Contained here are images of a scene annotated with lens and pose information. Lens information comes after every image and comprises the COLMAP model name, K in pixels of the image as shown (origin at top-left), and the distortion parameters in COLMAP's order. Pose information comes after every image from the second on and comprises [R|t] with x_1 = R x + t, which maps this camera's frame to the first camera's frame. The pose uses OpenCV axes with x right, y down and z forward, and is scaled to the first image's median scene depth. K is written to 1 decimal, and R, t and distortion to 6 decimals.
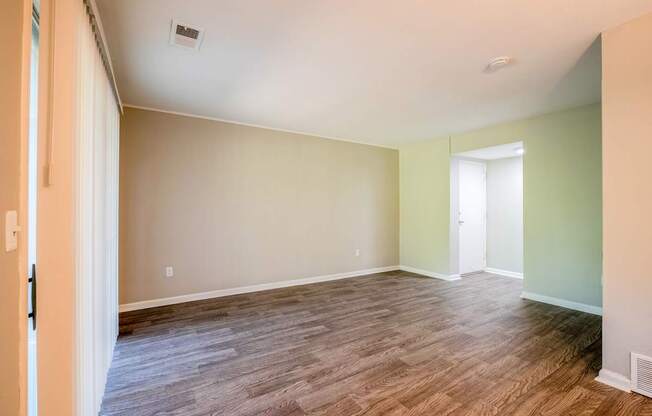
lens RADIAL K [[285.9, 0, 326.0], [0, 285.9, 208.0], [0, 0, 1]] dist [-0.000642, -0.000007]
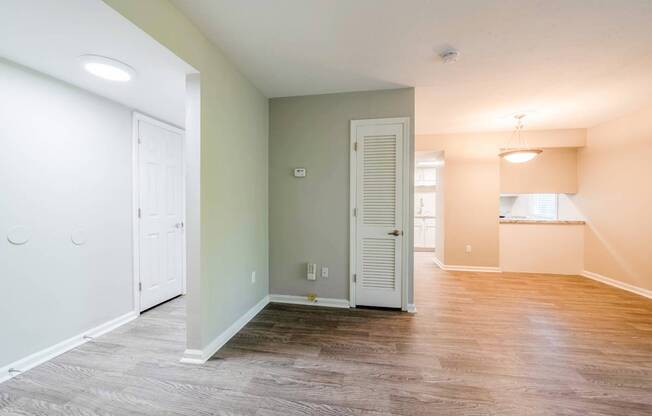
lens RADIAL K [[285.9, 0, 326.0], [0, 285.9, 208.0], [0, 0, 1]] dist [-0.000642, -0.000007]
pose [[-0.764148, -0.008411, 0.644986, 0.226130], [-0.004539, 0.999960, 0.007663, 0.033025], [-0.645024, 0.002928, -0.764156, 1.553394]]
